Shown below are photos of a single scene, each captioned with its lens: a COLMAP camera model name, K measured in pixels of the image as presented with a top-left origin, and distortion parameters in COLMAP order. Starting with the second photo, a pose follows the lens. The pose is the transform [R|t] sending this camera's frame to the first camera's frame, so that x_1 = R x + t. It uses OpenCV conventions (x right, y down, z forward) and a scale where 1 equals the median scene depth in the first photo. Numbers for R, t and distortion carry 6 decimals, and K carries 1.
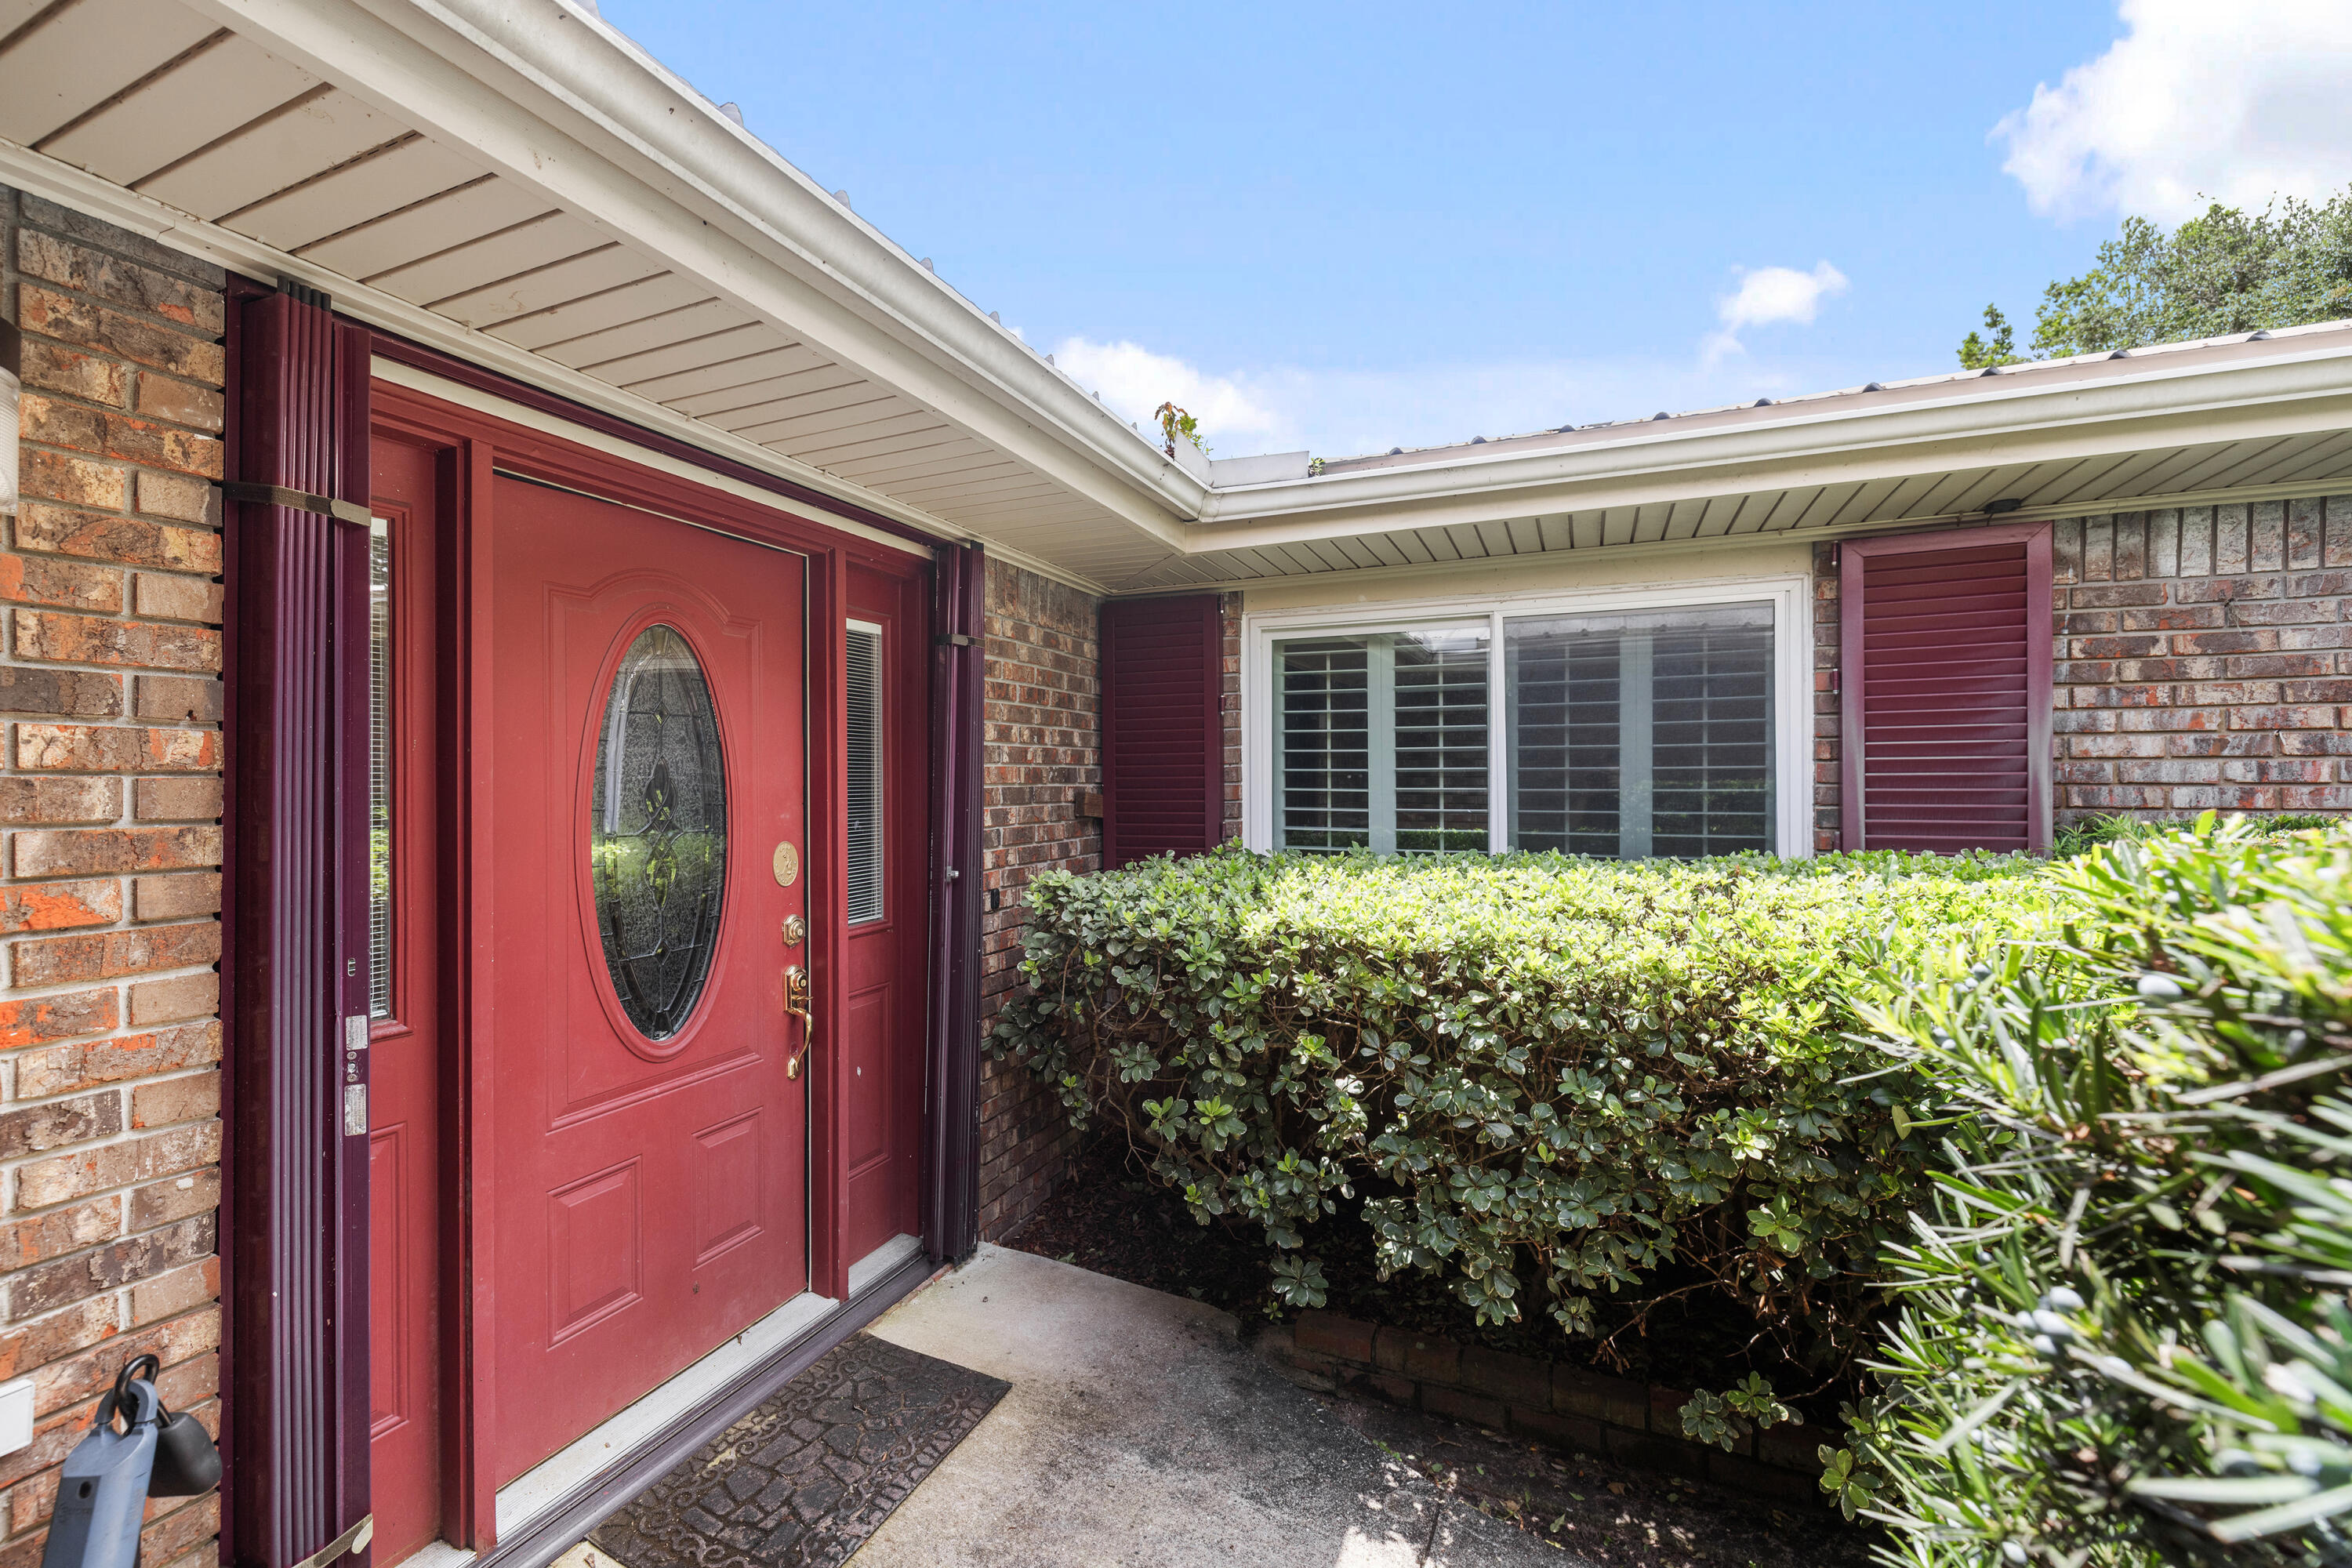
lens RADIAL K [[978.4, 0, 1168.4], [0, 978.4, 777.0], [0, 0, 1]] dist [-0.005147, -0.000174]
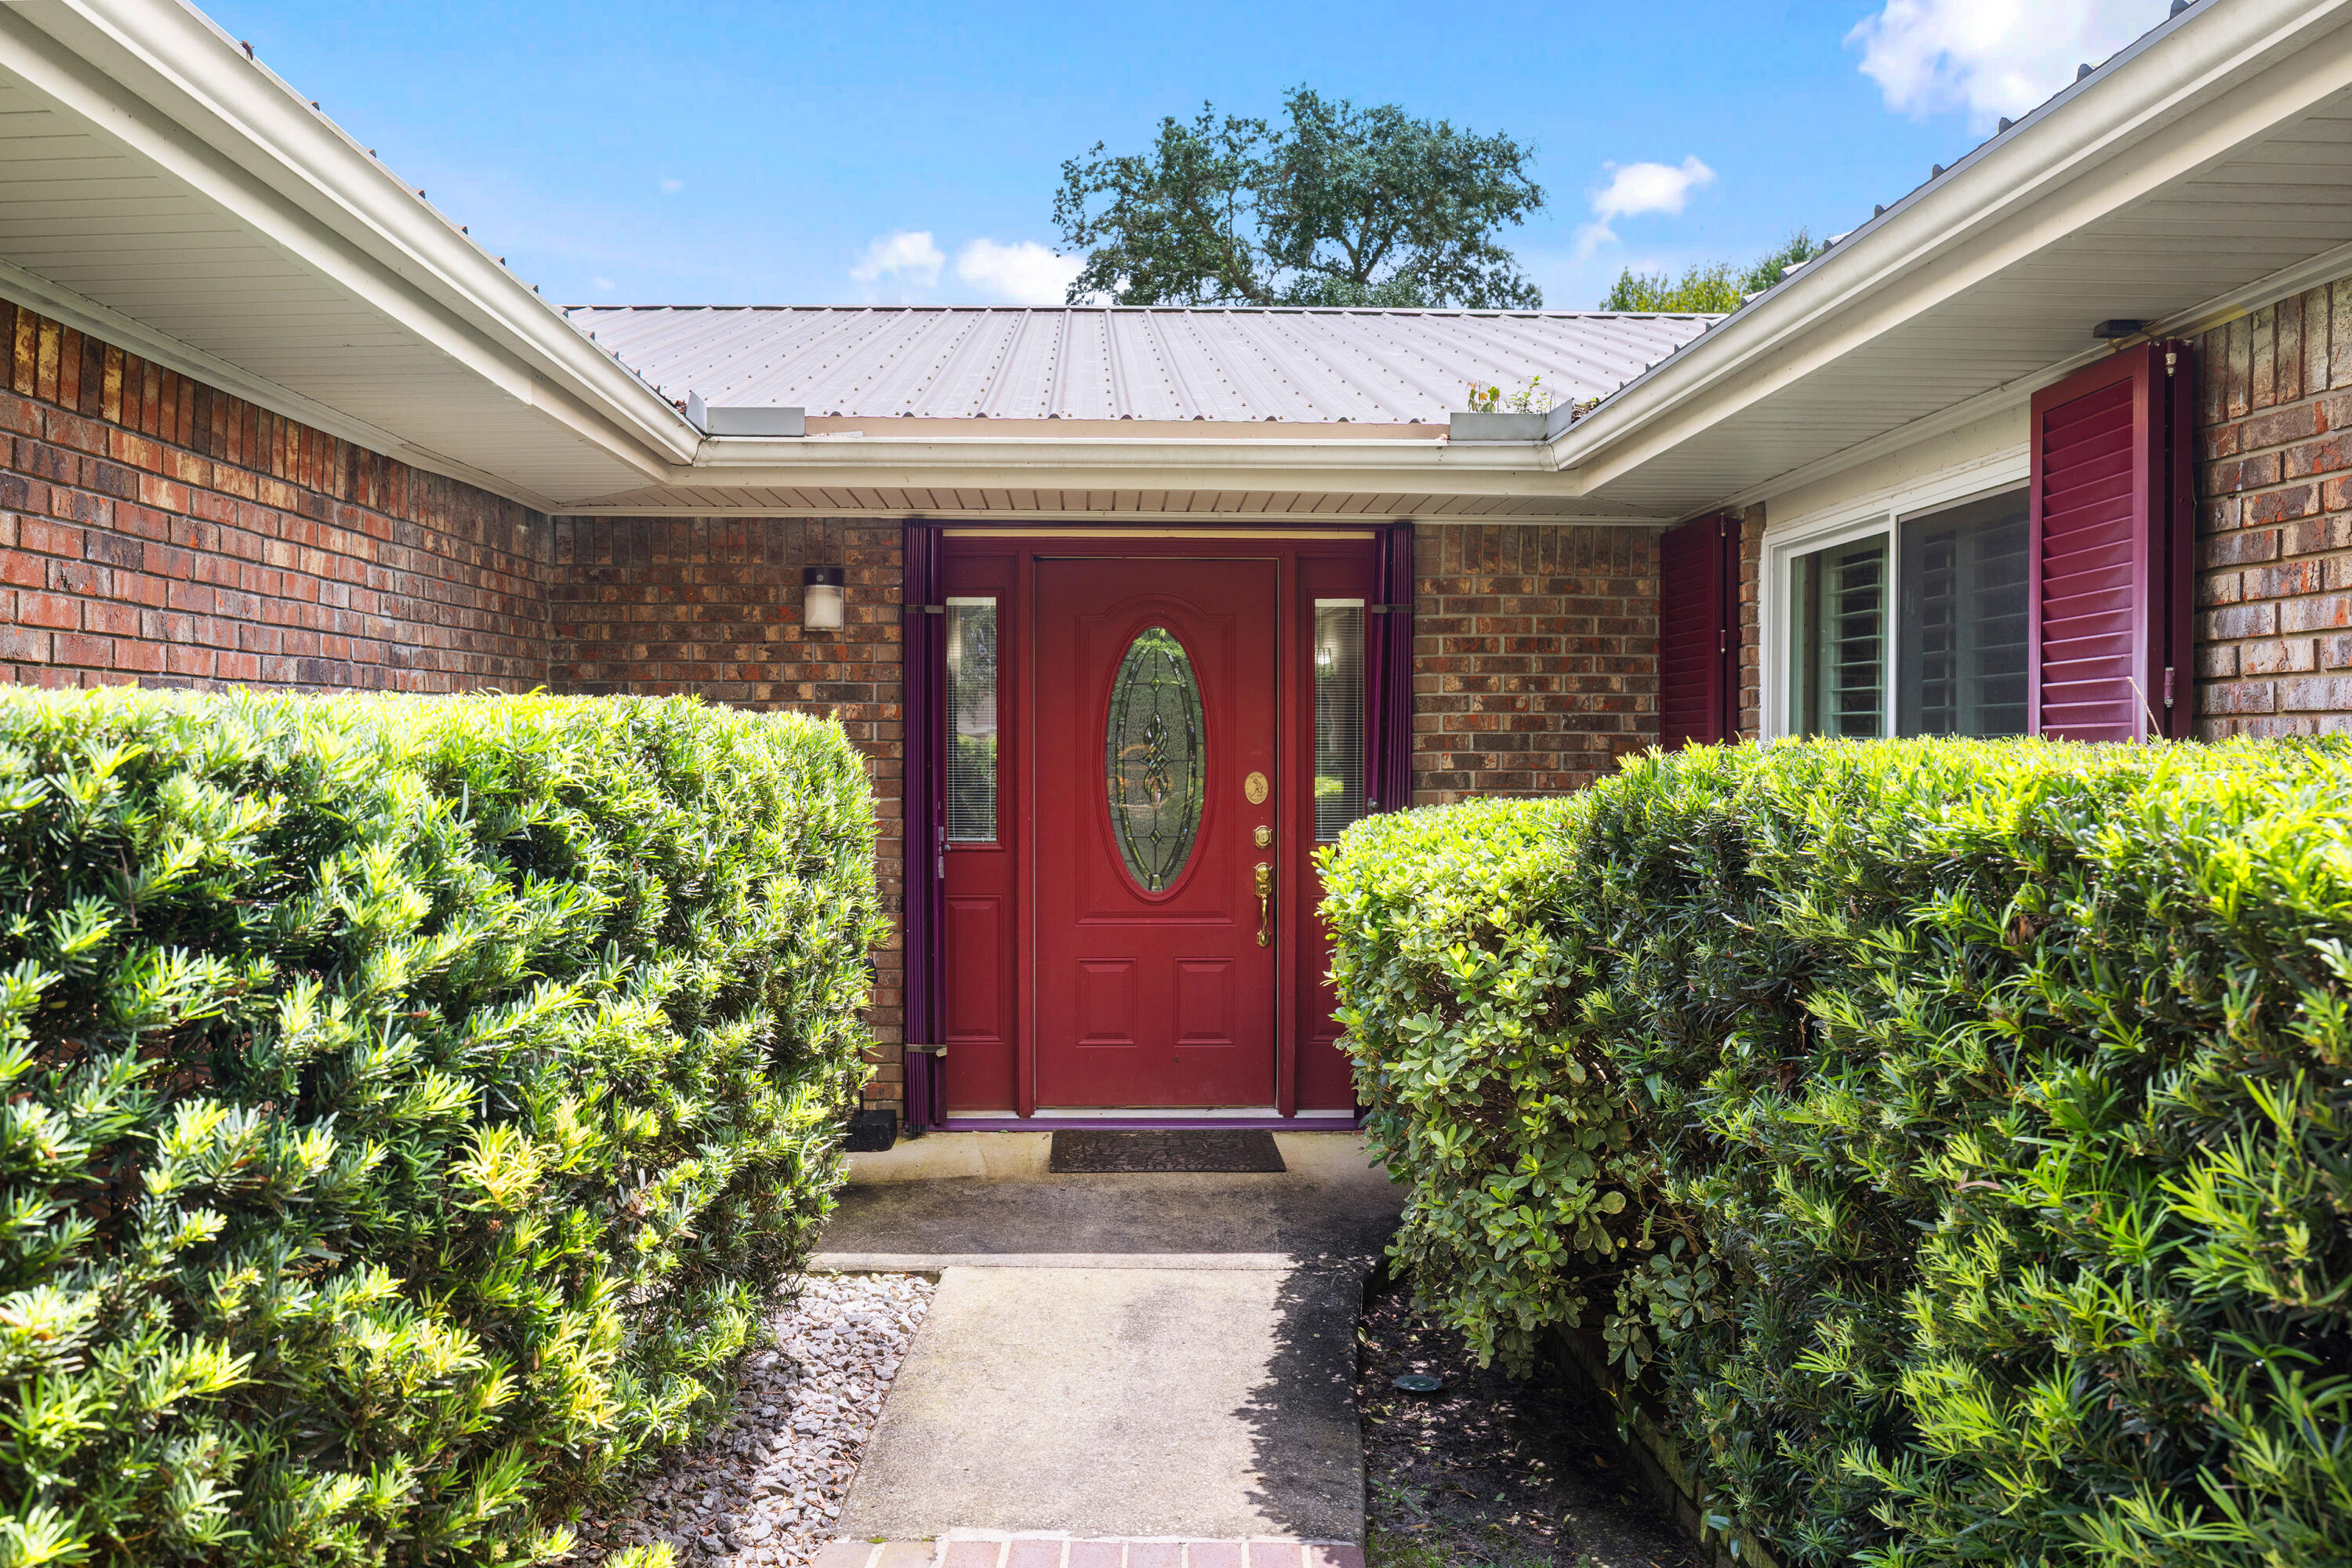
lens RADIAL K [[1745.1, 0, 1130.4], [0, 1745.1, 786.1], [0, 0, 1]] dist [0.004893, -0.007674]
pose [[0.433888, 0.020788, -0.900727, 1.699813], [-0.001853, 0.999752, 0.022181, 0.031428], [0.900965, -0.007955, 0.433819, -0.212676]]
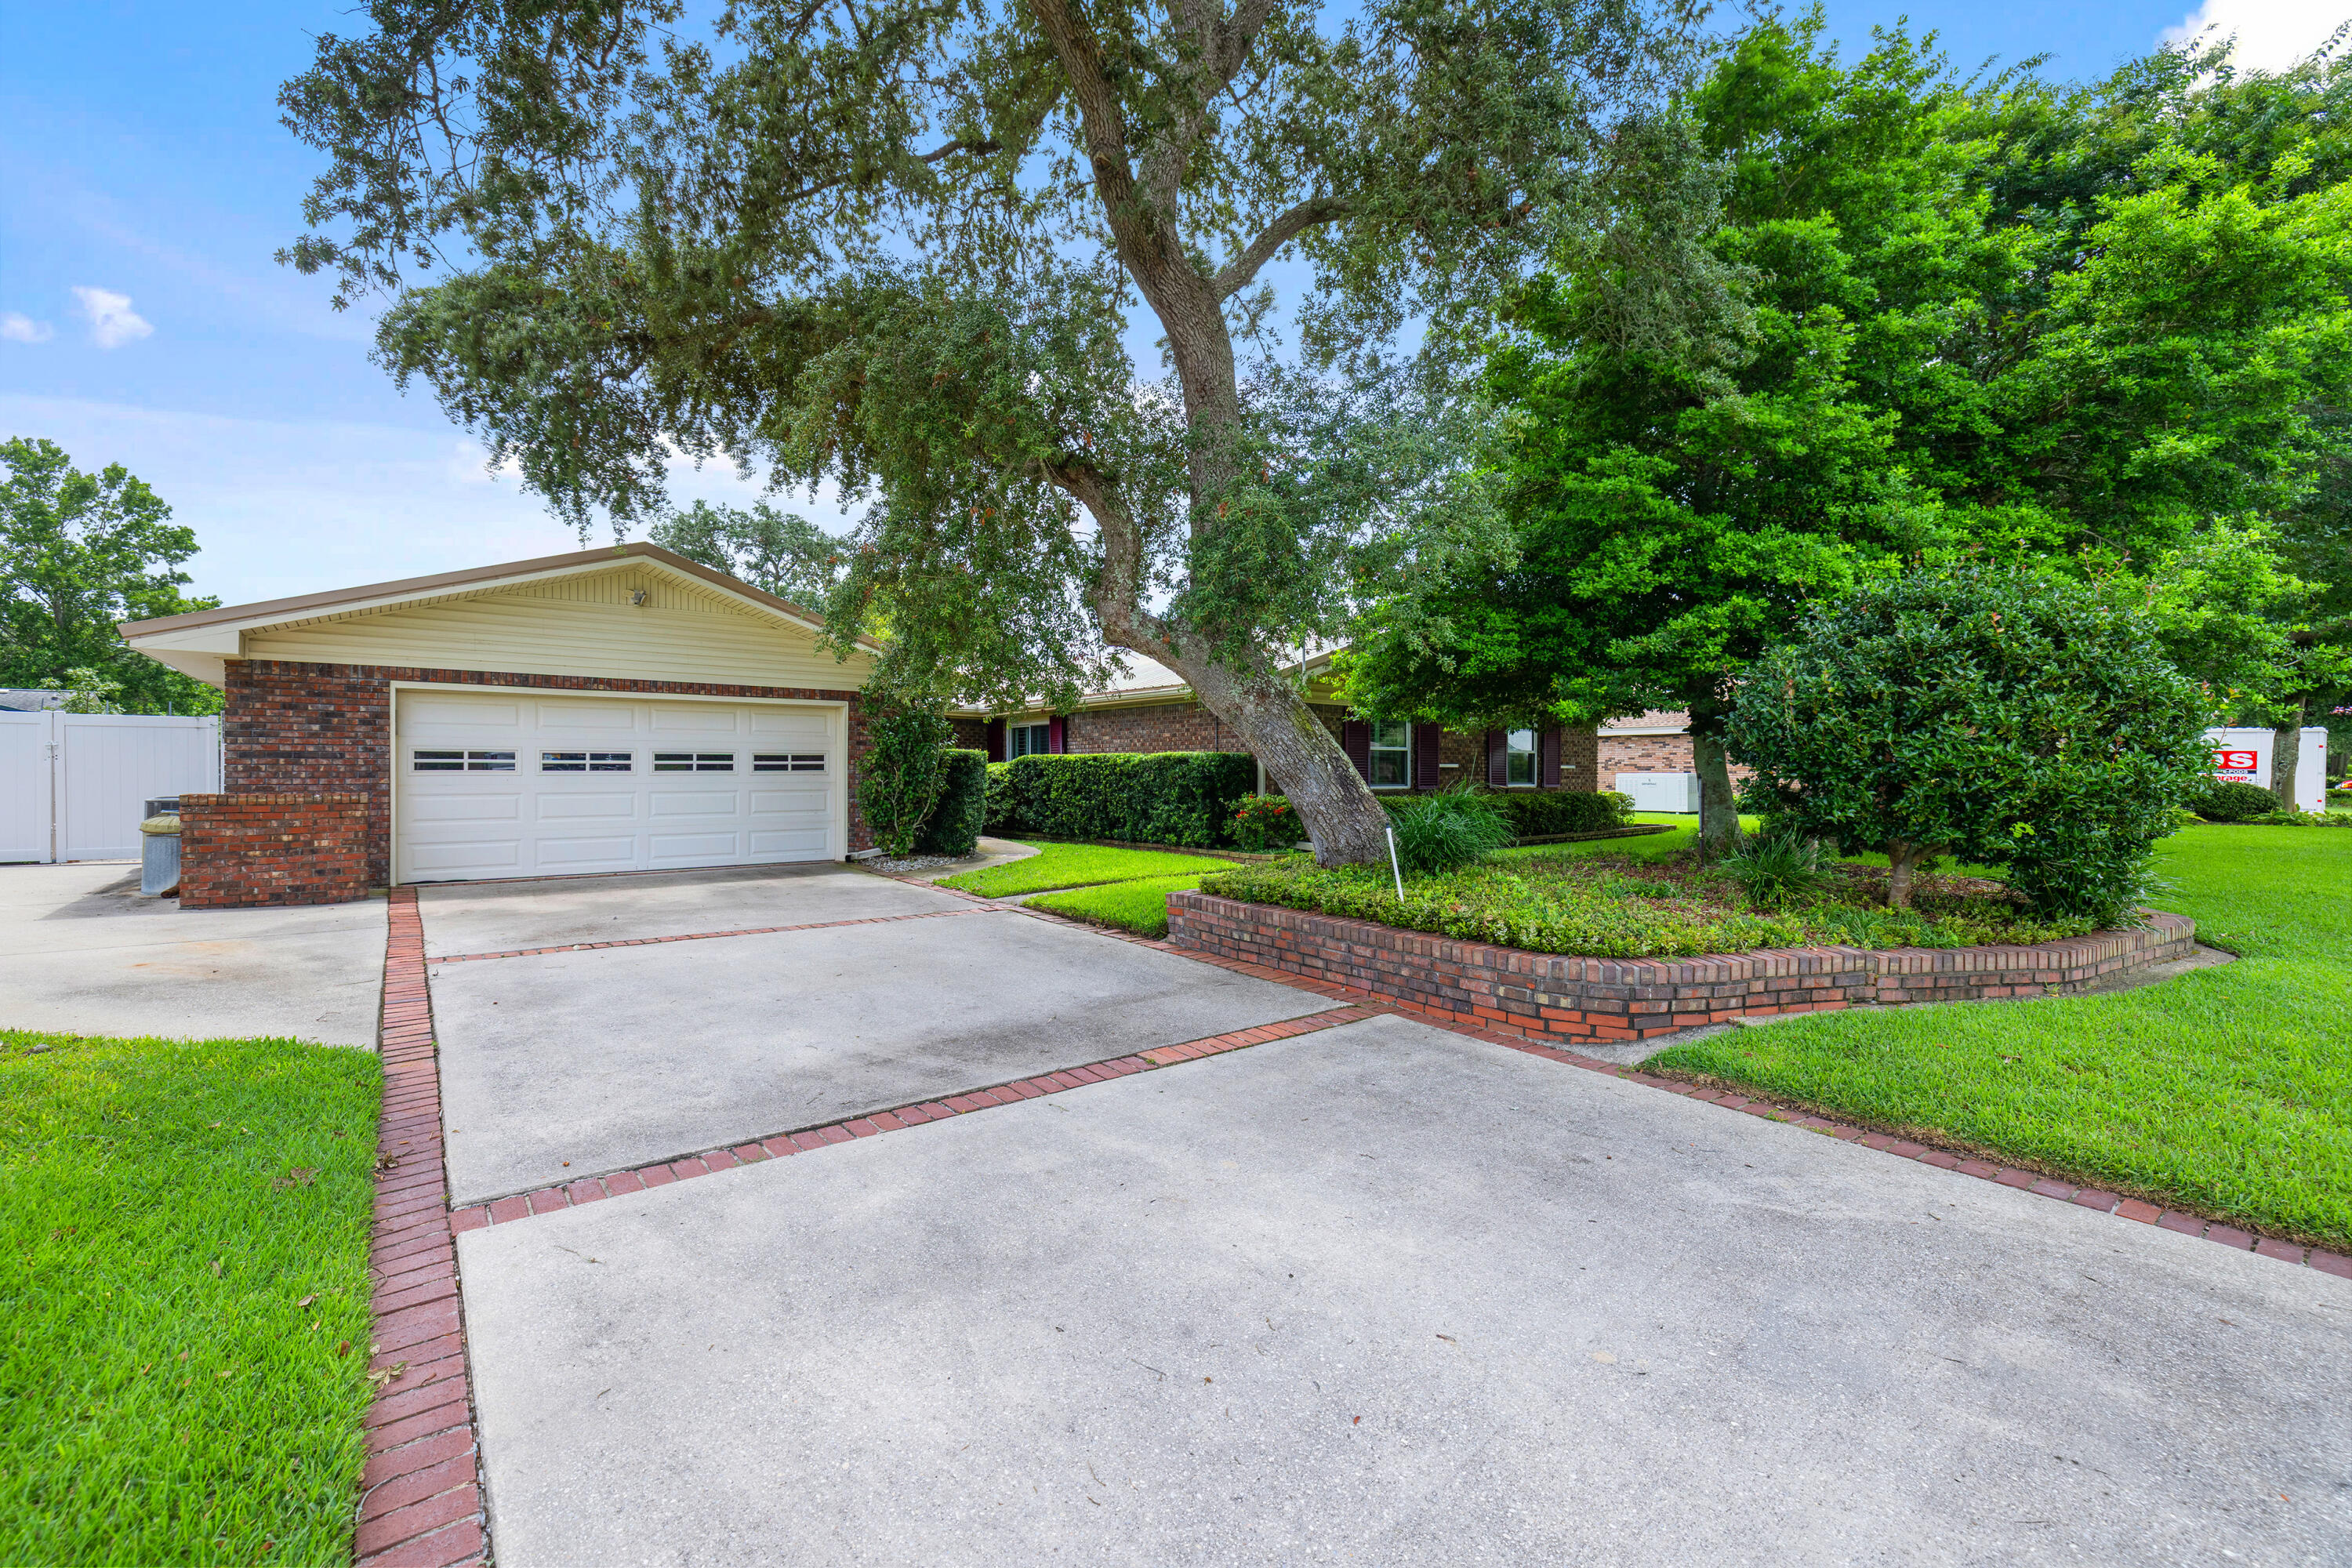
lens RADIAL K [[1000.2, 0, 1146.1], [0, 1000.2, 773.3], [0, 0, 1]] dist [-0.003316, 0.001110]
pose [[0.881431, 0.004490, -0.472292, 4.685534], [-0.003119, 0.999988, 0.003686, 0.126503], [0.472303, -0.001775, 0.881434, -4.861019]]
